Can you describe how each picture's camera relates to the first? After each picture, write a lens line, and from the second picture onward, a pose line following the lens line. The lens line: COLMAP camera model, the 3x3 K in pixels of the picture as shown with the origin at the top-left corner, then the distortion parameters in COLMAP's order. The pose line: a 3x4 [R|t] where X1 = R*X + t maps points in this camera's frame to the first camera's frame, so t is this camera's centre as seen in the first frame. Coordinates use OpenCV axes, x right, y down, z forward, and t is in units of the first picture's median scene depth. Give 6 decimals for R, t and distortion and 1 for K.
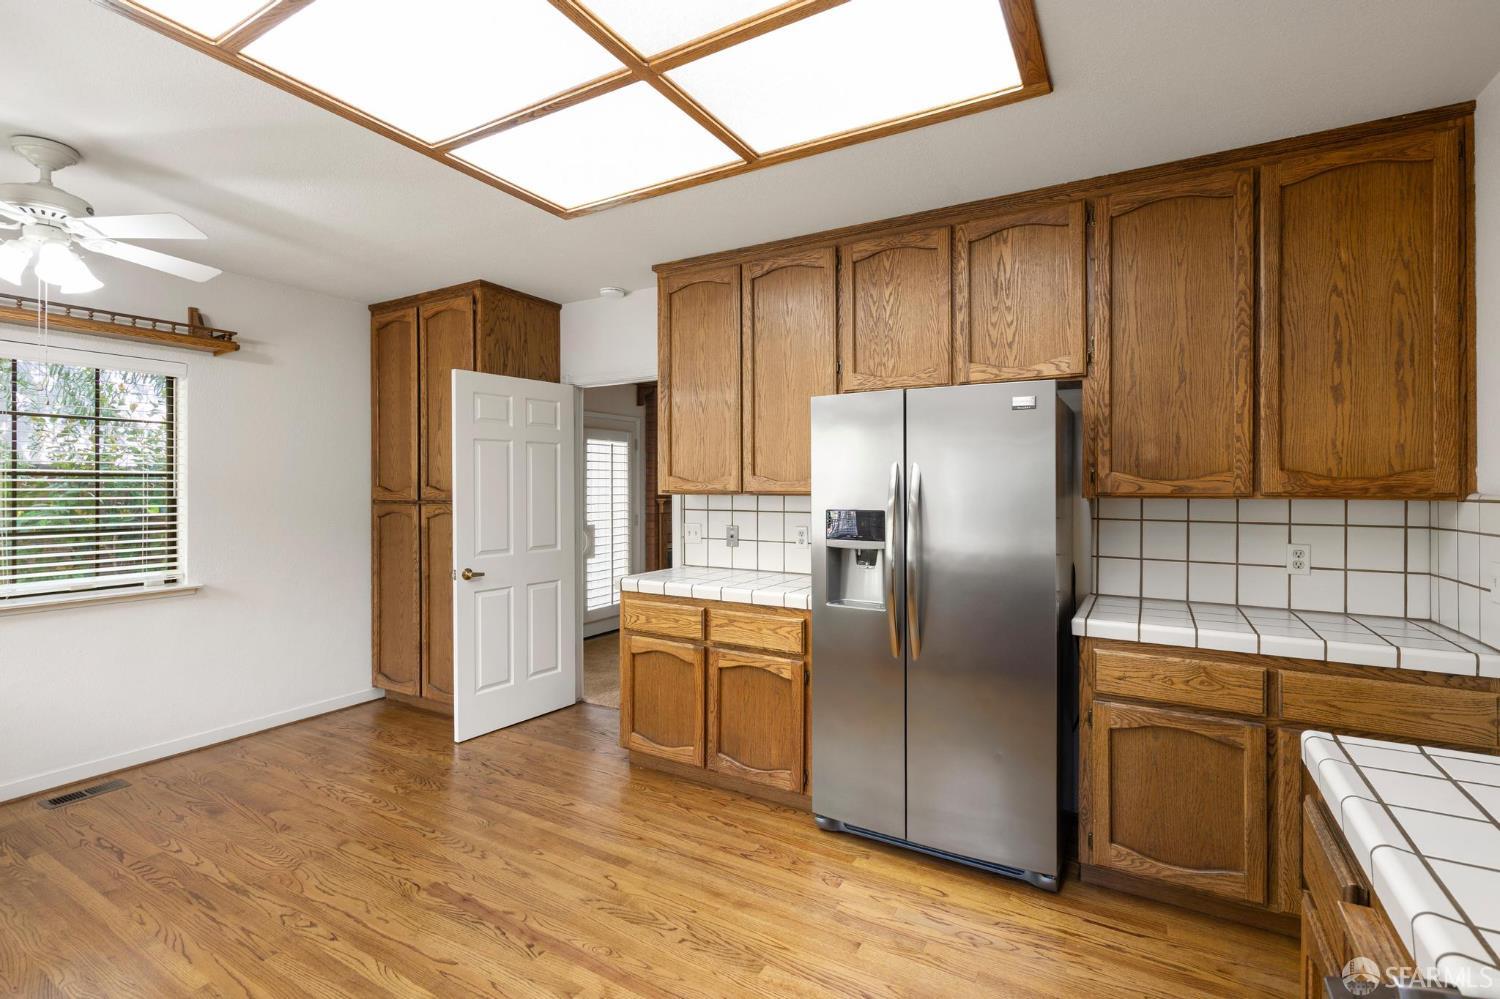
lens RADIAL K [[683.6, 0, 745.6], [0, 683.6, 484.7], [0, 0, 1]] dist [-0.001966, 0.000433]
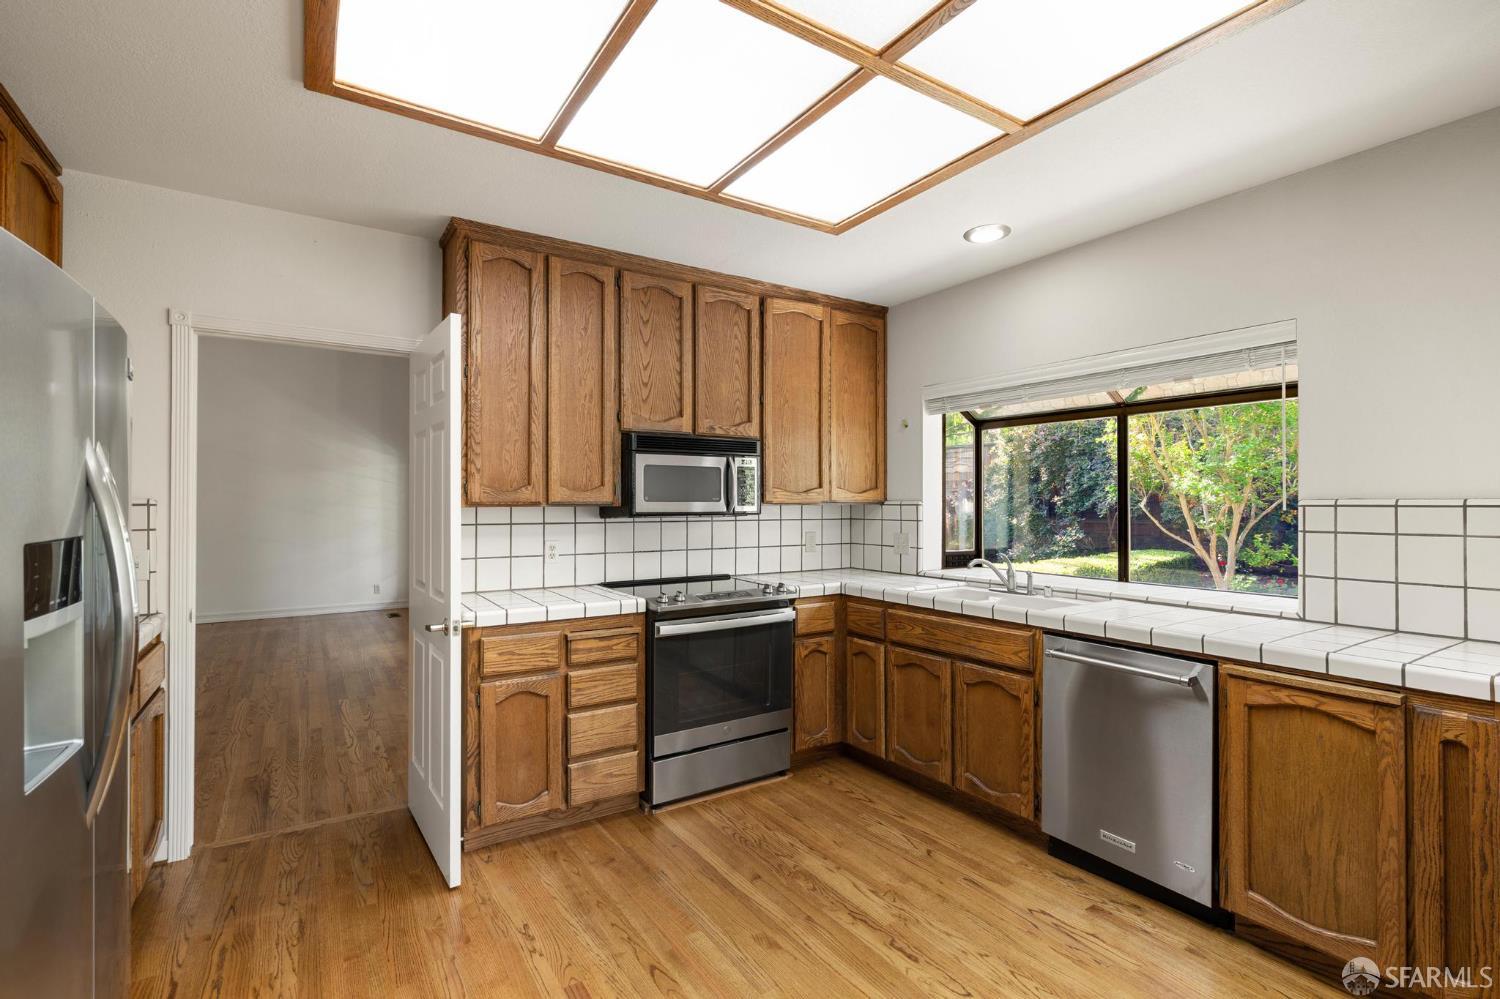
lens RADIAL K [[693.5, 0, 749.8], [0, 693.5, 497.9], [0, 0, 1]] dist [0.000471, 0.000379]
pose [[-0.892856, 0.000754, 0.450342, -0.357669], [-0.003404, 0.999959, -0.008423, 0.011317], [-0.450330, -0.009053, -0.892816, 1.011139]]
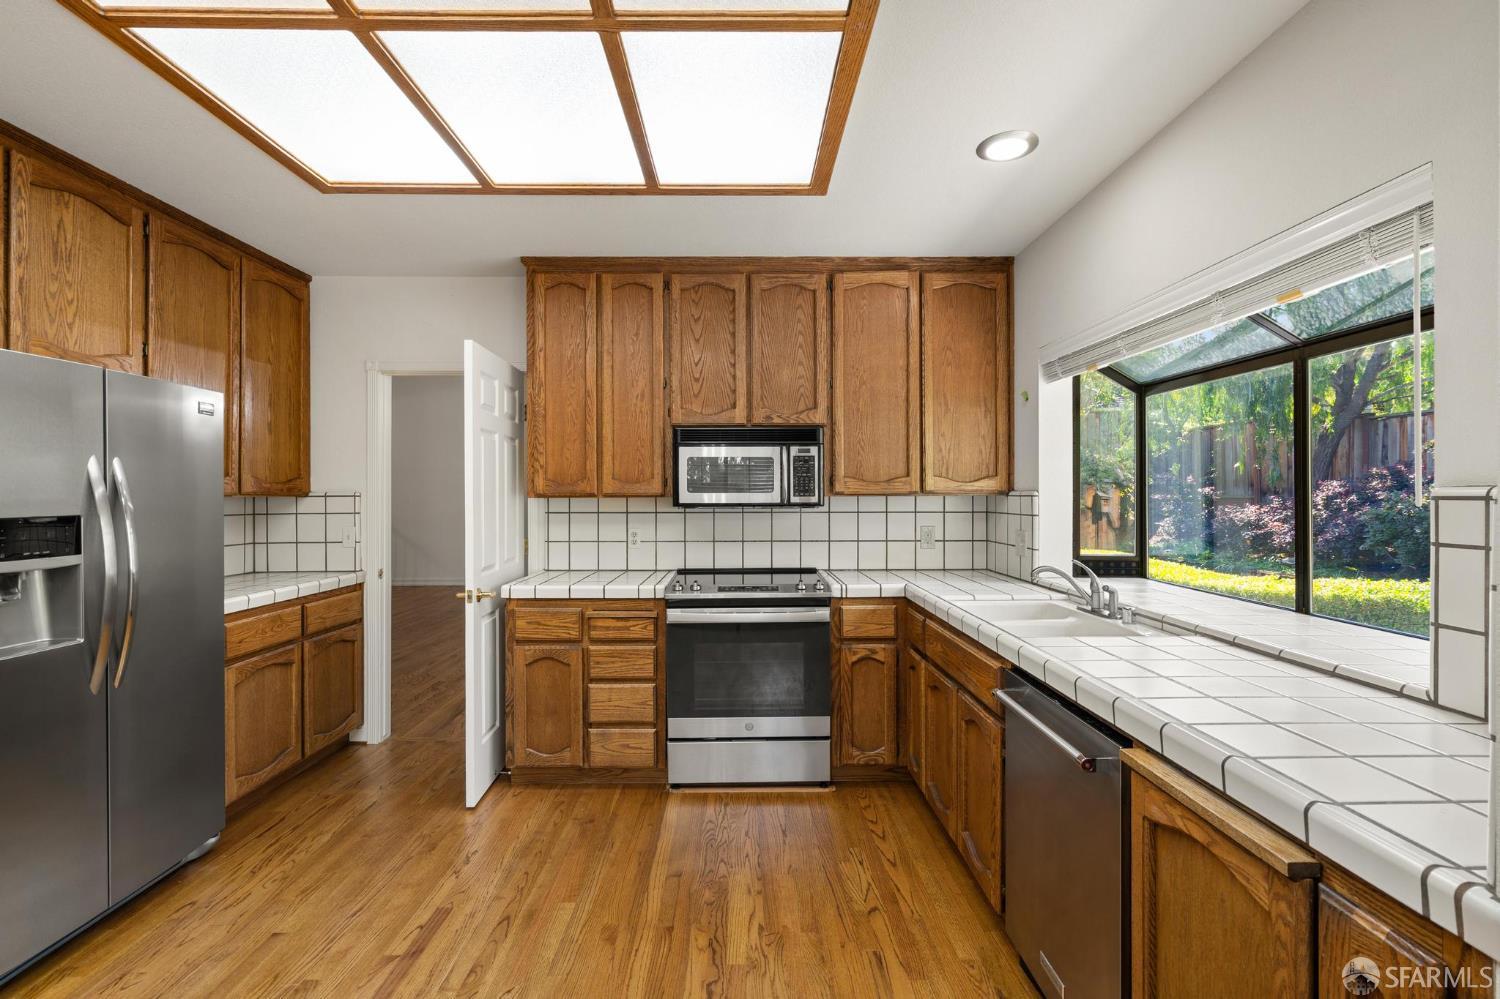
lens RADIAL K [[679.1, 0, 747.4], [0, 679.1, 491.8], [0, 0, 1]] dist [-0.002750, 0.001056]
pose [[-0.511670, 0.000971, 0.859181, -0.711358], [-0.001537, 0.999997, -0.002045, 0.009210], [-0.859180, -0.002367, -0.511667, 0.610135]]
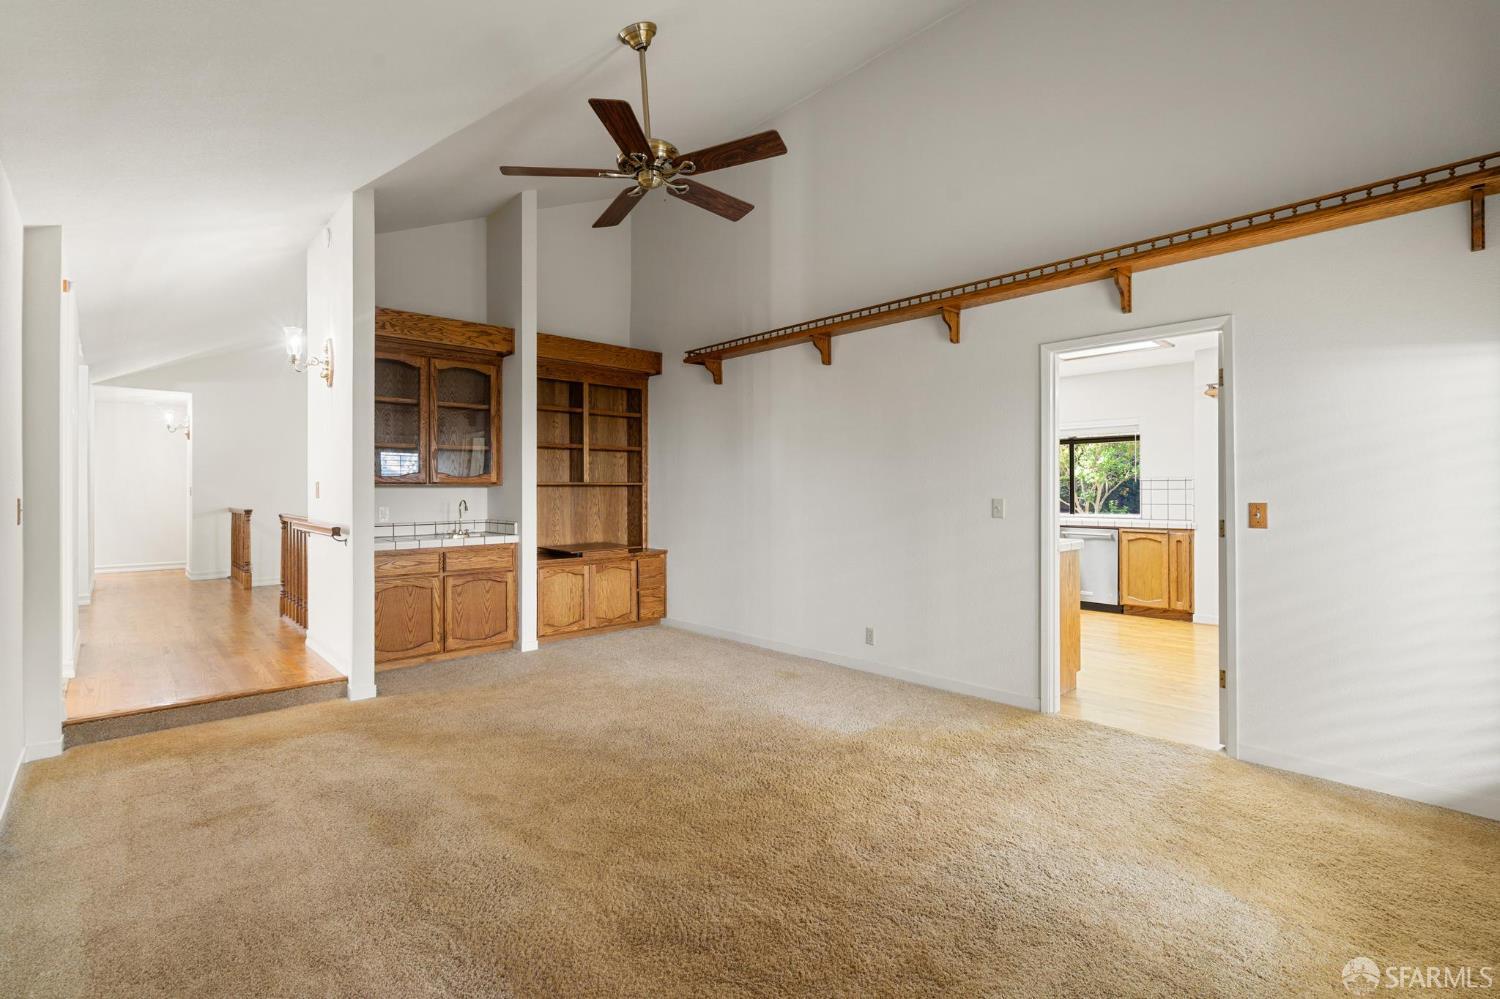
lens RADIAL K [[689.5, 0, 749.3], [0, 689.5, 477.6], [0, 0, 1]] dist [-0.000243, 0.000344]
pose [[-0.955541, 0.002974, 0.294845, 0.019912], [-0.001180, 0.999903, -0.013910, 0.037501], [-0.294857, -0.013639, -0.955444, 2.651384]]
